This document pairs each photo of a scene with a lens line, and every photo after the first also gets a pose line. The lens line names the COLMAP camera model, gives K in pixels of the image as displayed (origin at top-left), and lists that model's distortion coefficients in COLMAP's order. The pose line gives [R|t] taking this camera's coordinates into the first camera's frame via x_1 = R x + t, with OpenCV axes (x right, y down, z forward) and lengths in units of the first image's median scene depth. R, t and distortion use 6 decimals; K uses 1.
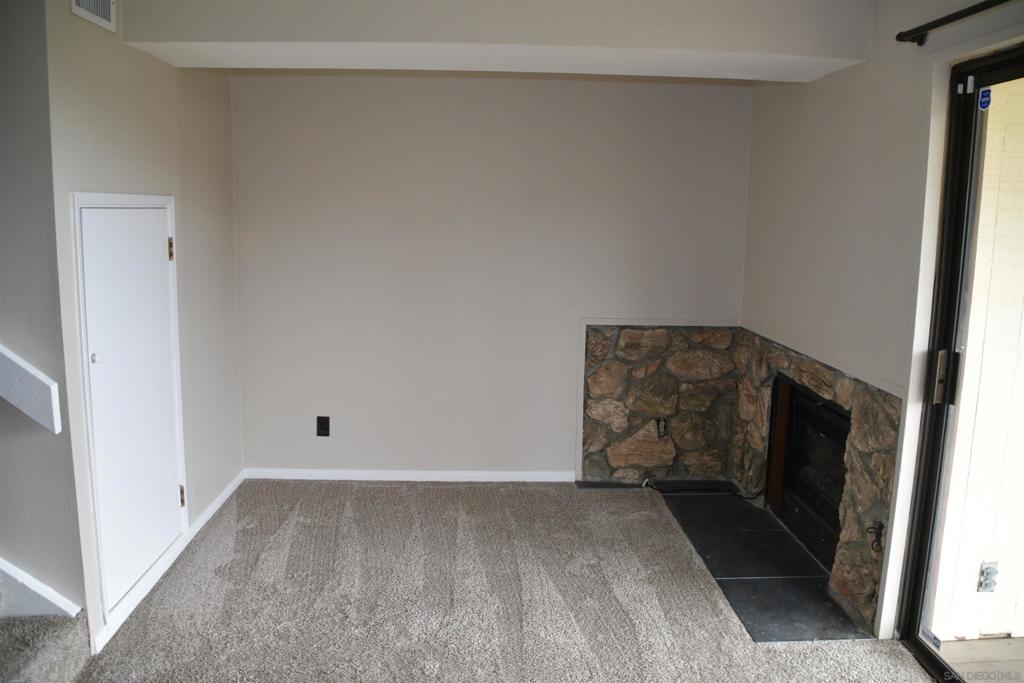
lens RADIAL K [[859.8, 0, 512.0], [0, 859.8, 341.5], [0, 0, 1]] dist [-0.006487, -0.004506]
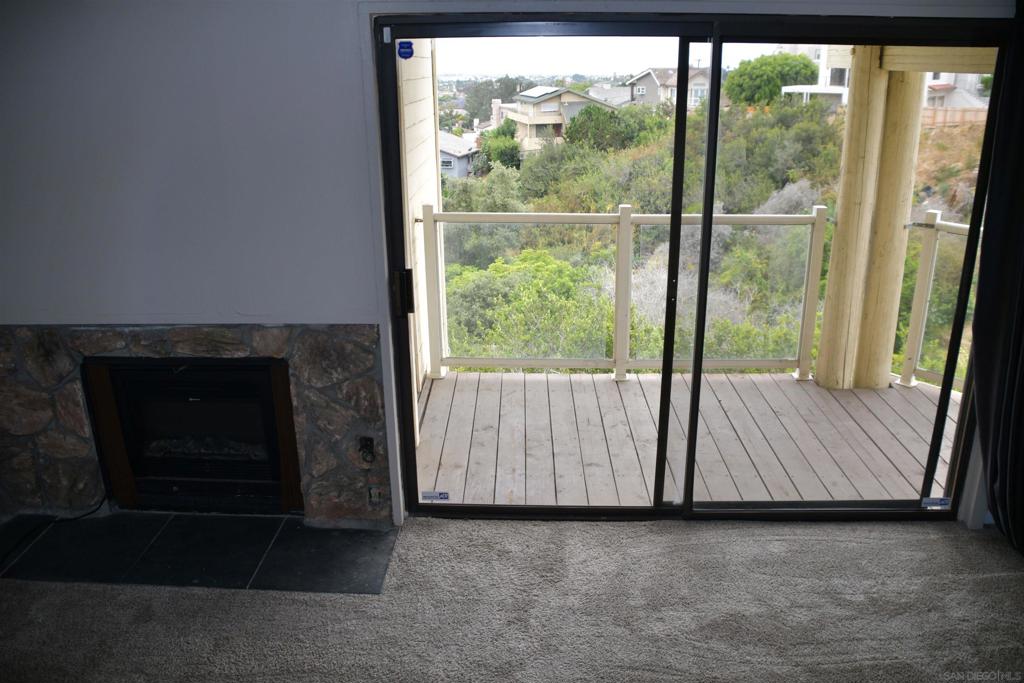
lens RADIAL K [[829.7, 0, 512.0], [0, 829.7, 341.5], [0, 0, 1]] dist [-0.051037, -0.001417]
pose [[0.080396, -0.349428, 0.933508, -0.466974], [0.170423, 0.927568, 0.332527, -0.207906], [-0.982086, 0.132357, 0.134123, 0.604286]]
